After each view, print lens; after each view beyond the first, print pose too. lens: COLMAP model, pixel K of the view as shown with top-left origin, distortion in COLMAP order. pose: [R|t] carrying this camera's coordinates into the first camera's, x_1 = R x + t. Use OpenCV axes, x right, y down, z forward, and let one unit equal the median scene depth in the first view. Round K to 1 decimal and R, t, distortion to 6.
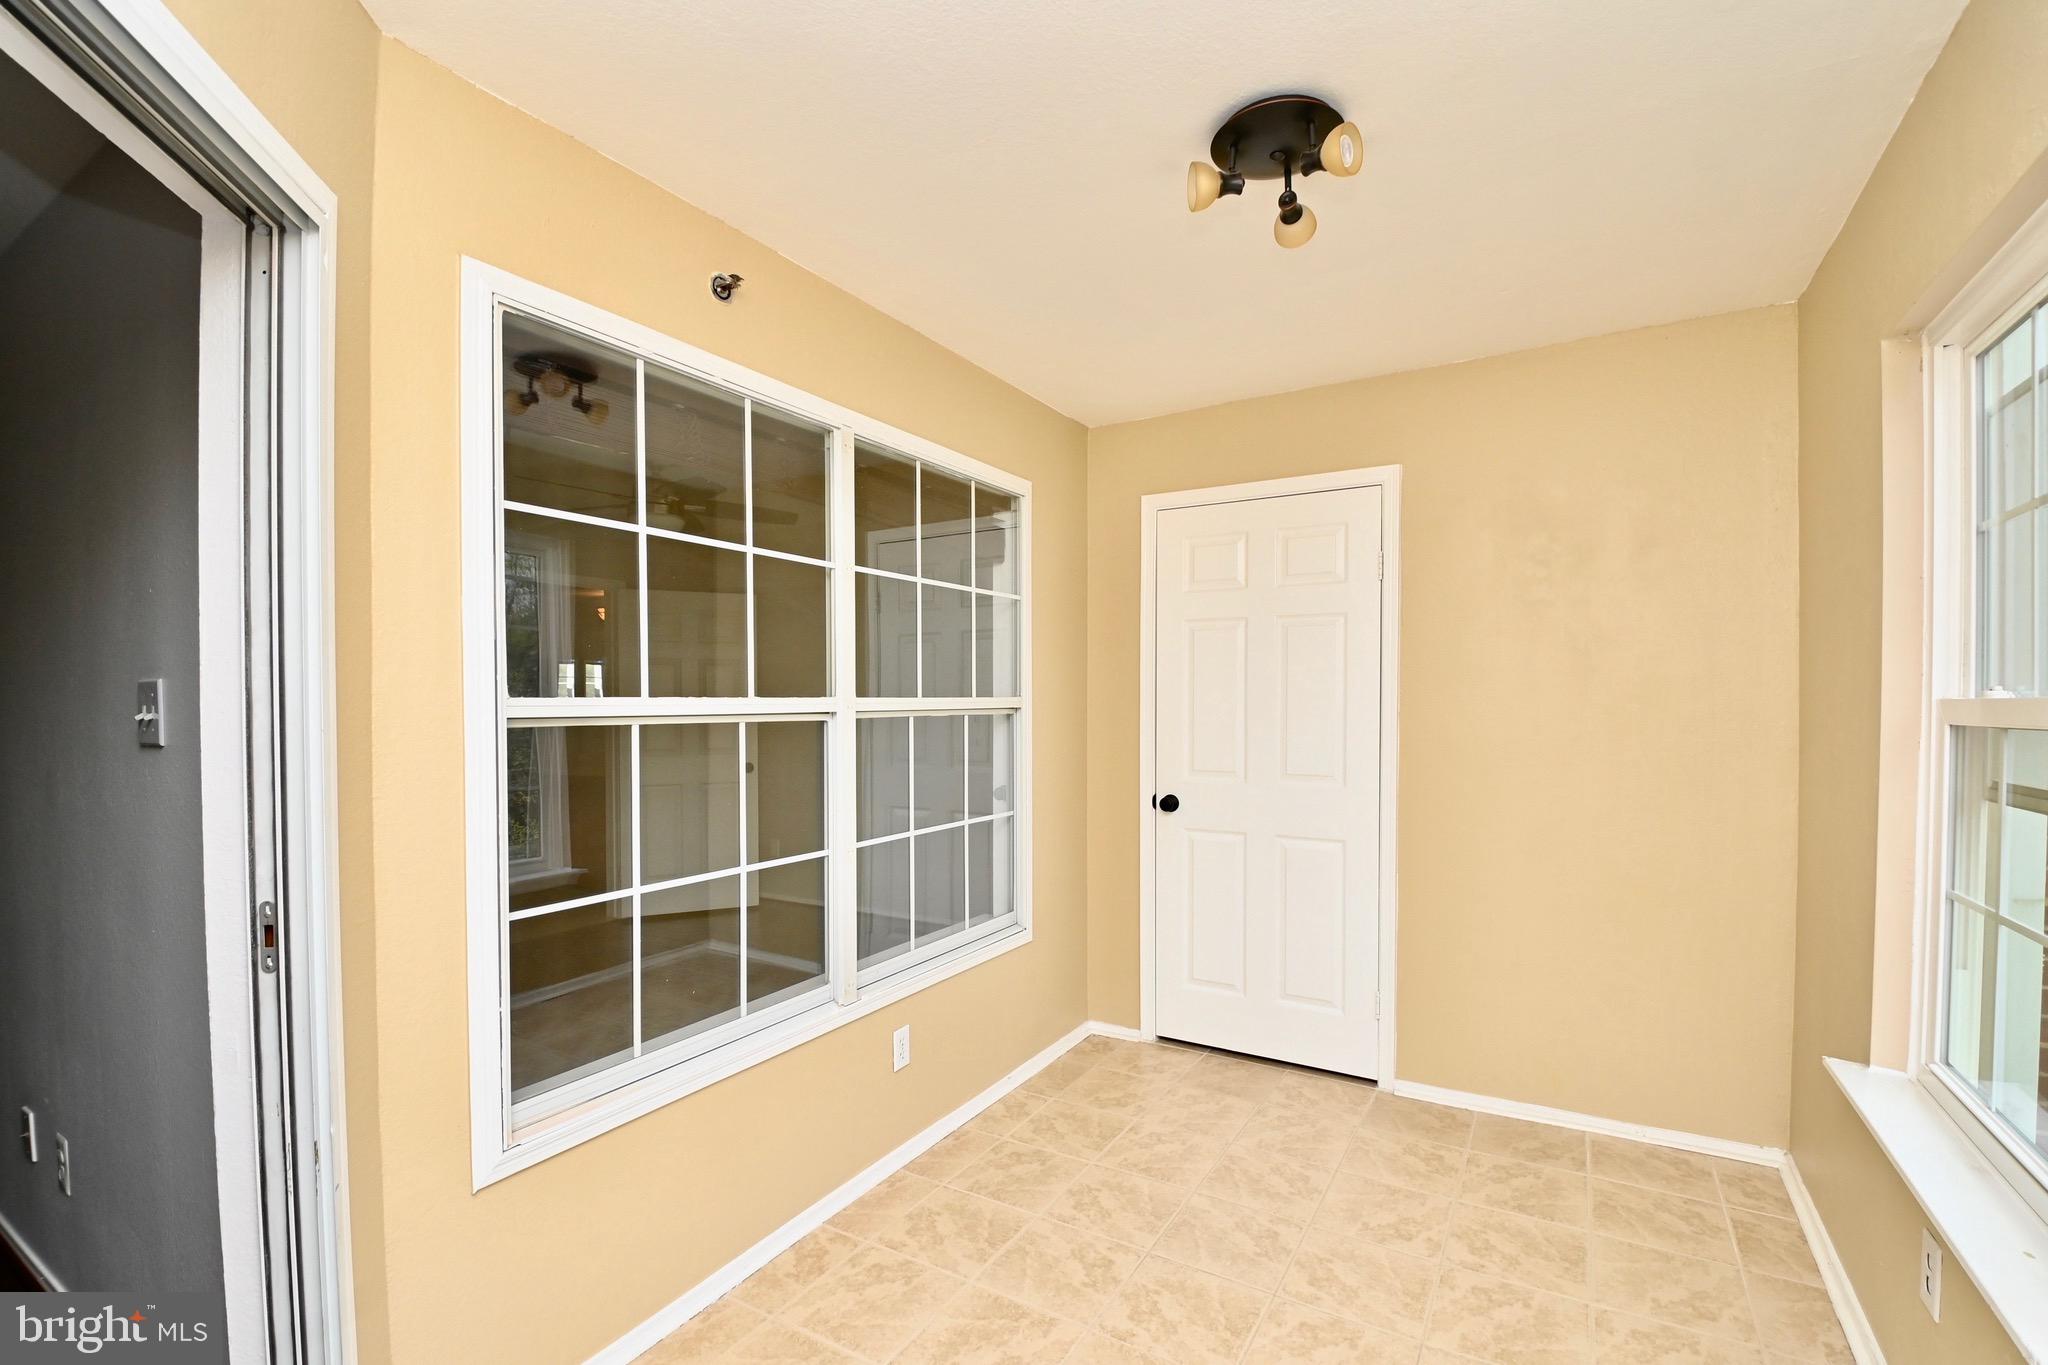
lens RADIAL K [[901.6, 0, 1041.3], [0, 901.6, 711.7], [0, 0, 1]] dist [0.003074, -0.014936]
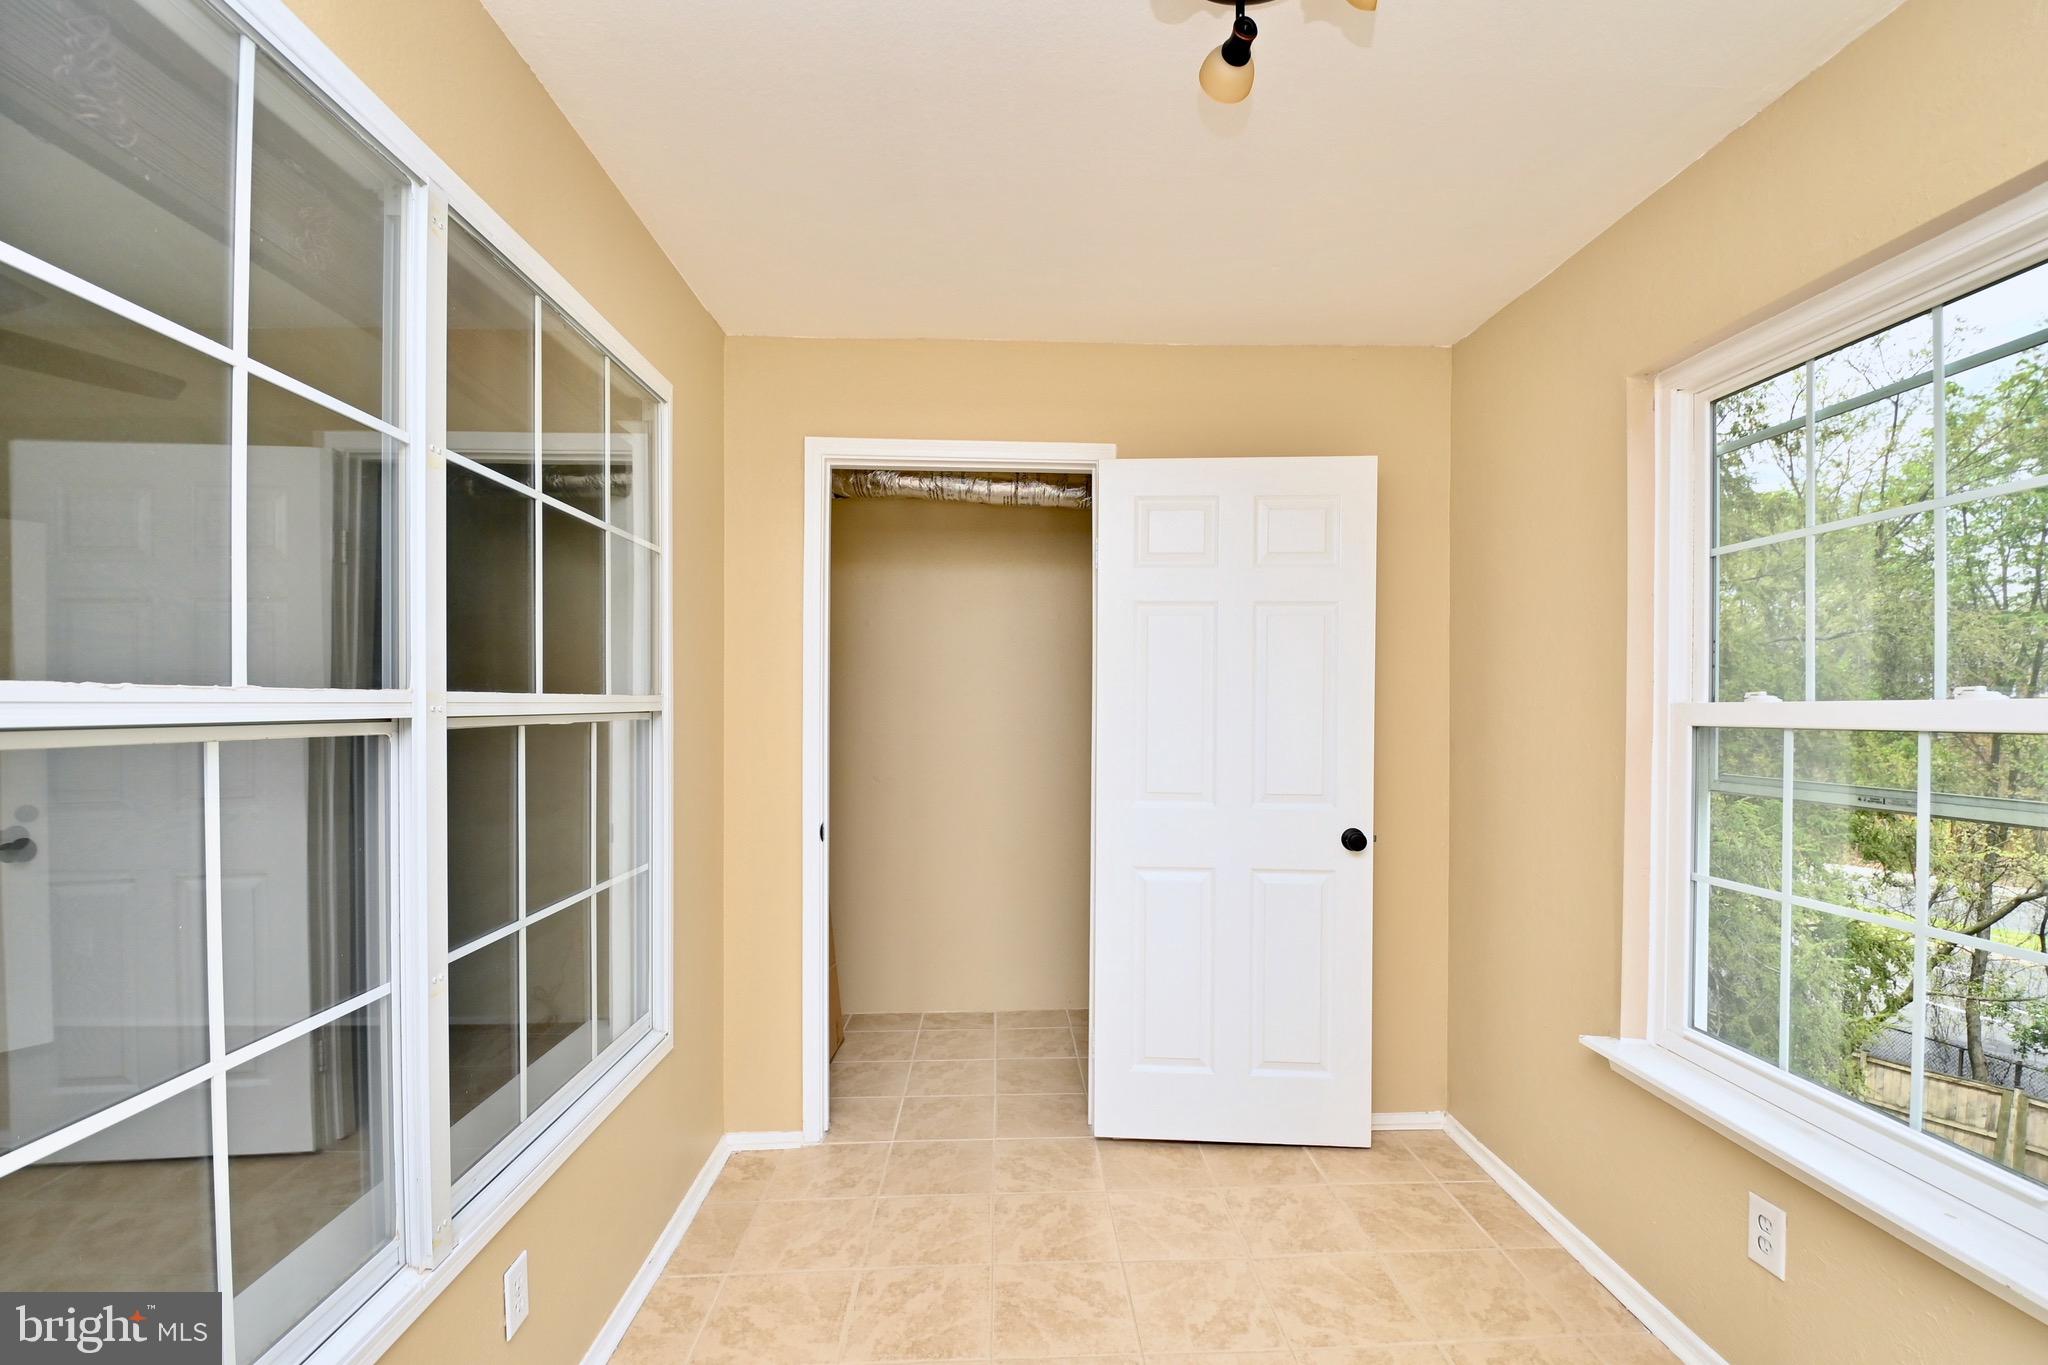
lens RADIAL K [[901.6, 0, 1041.3], [0, 901.6, 711.7], [0, 0, 1]] dist [0.003074, -0.014936]
pose [[0.833203, 0.000513, 0.552967, -0.192584], [0.001709, 0.999992, -0.003502, -0.000558], [-0.552965, 0.003863, 0.833196, 0.330761]]
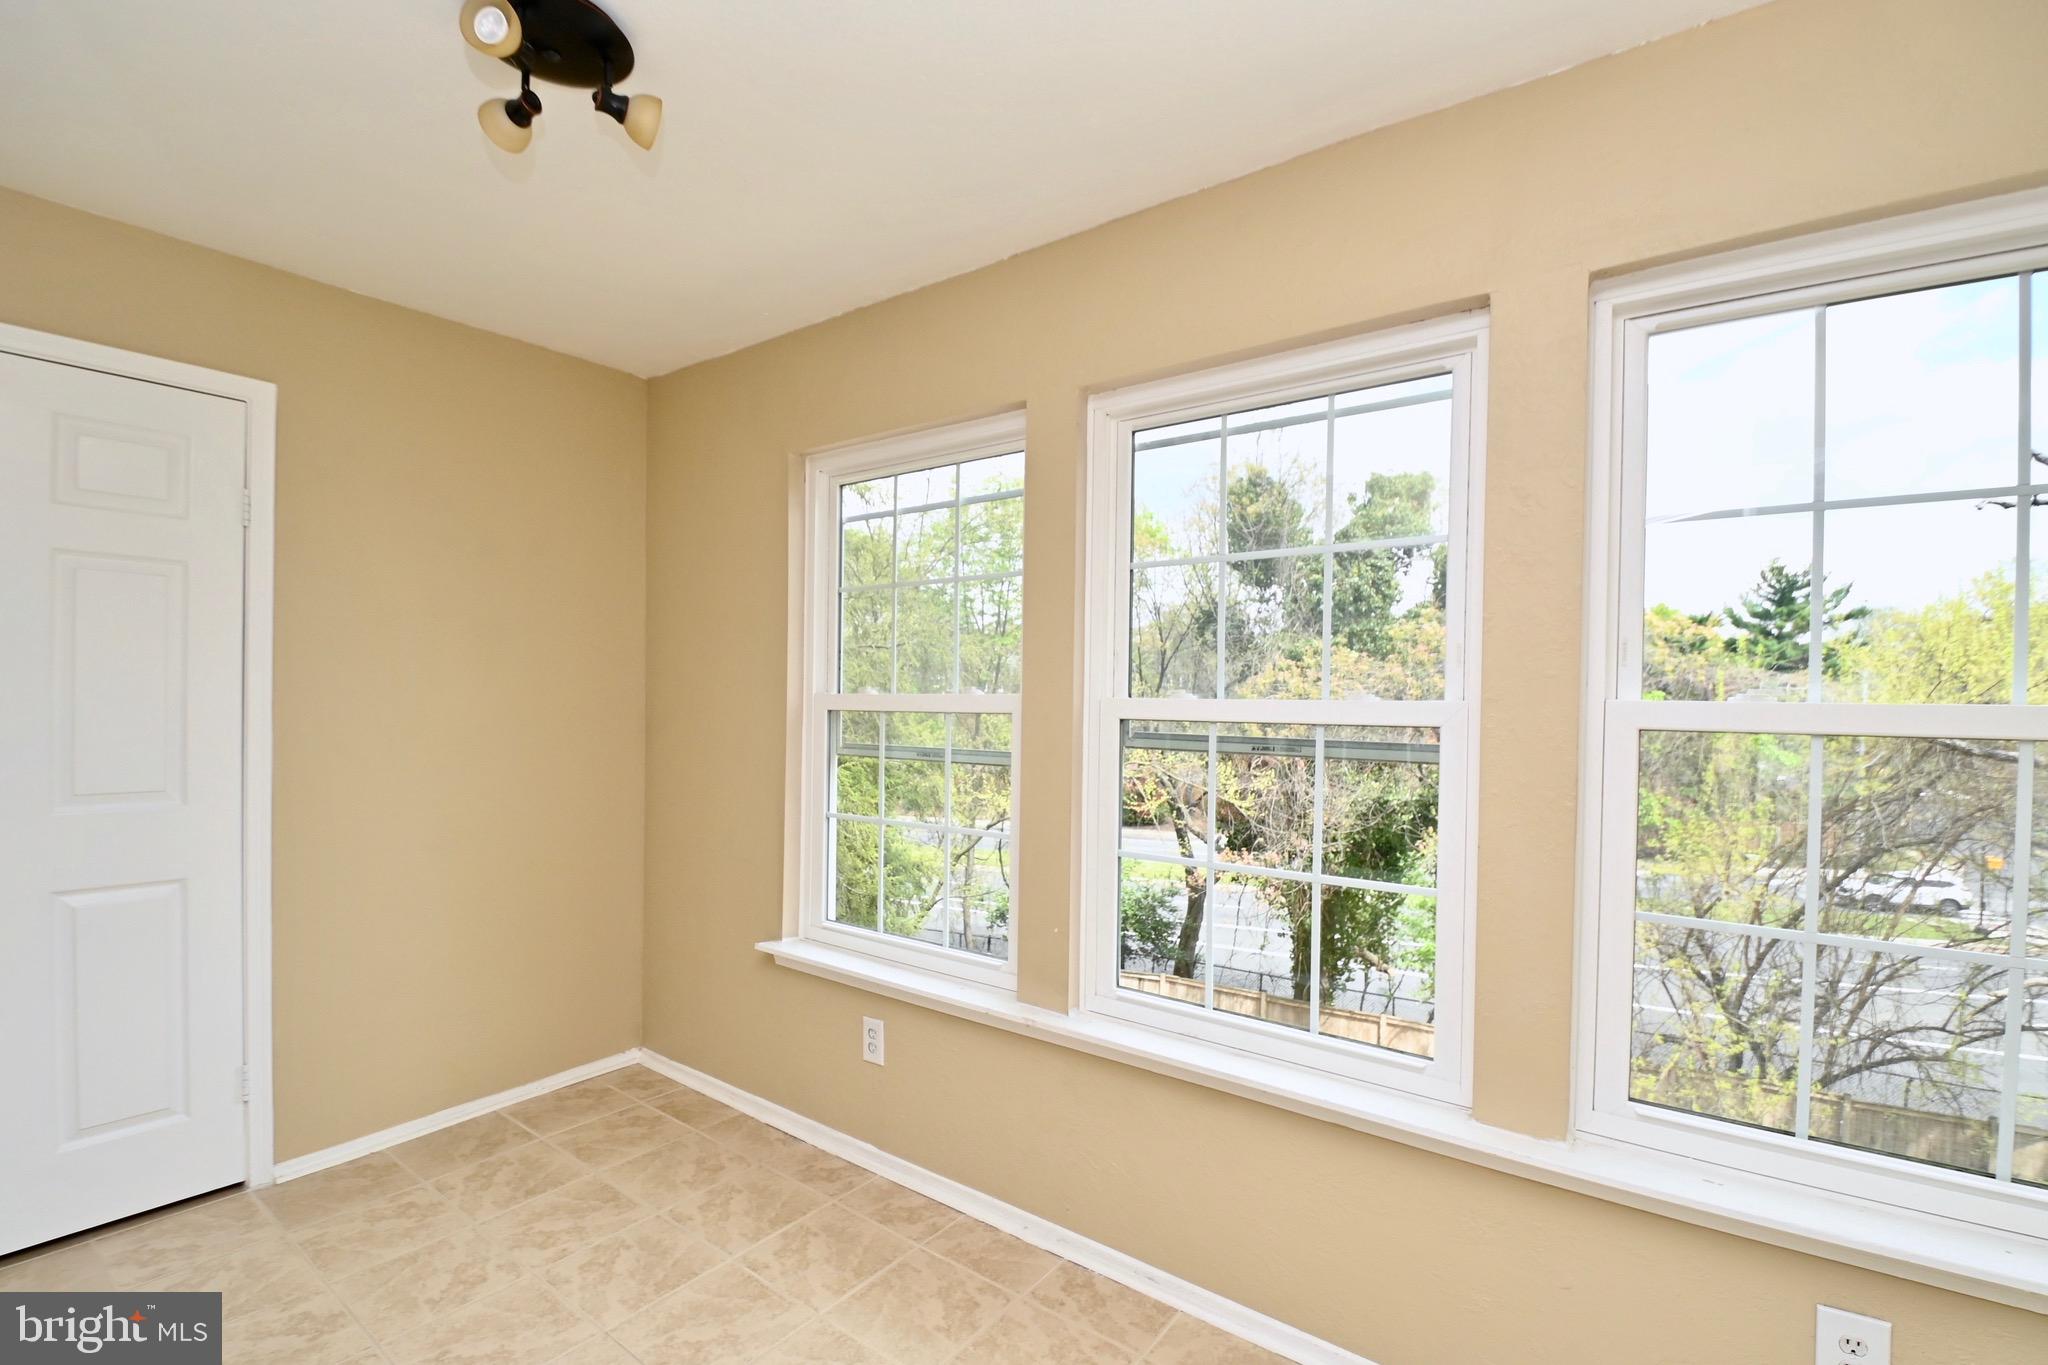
lens RADIAL K [[901.6, 0, 1041.3], [0, 901.6, 711.7], [0, 0, 1]] dist [0.003074, -0.014936]
pose [[0.091411, -0.009999, 0.995763, -0.369314], [-0.003768, 0.999939, 0.010387, -0.000065], [-0.995806, -0.004702, 0.091368, 0.303798]]
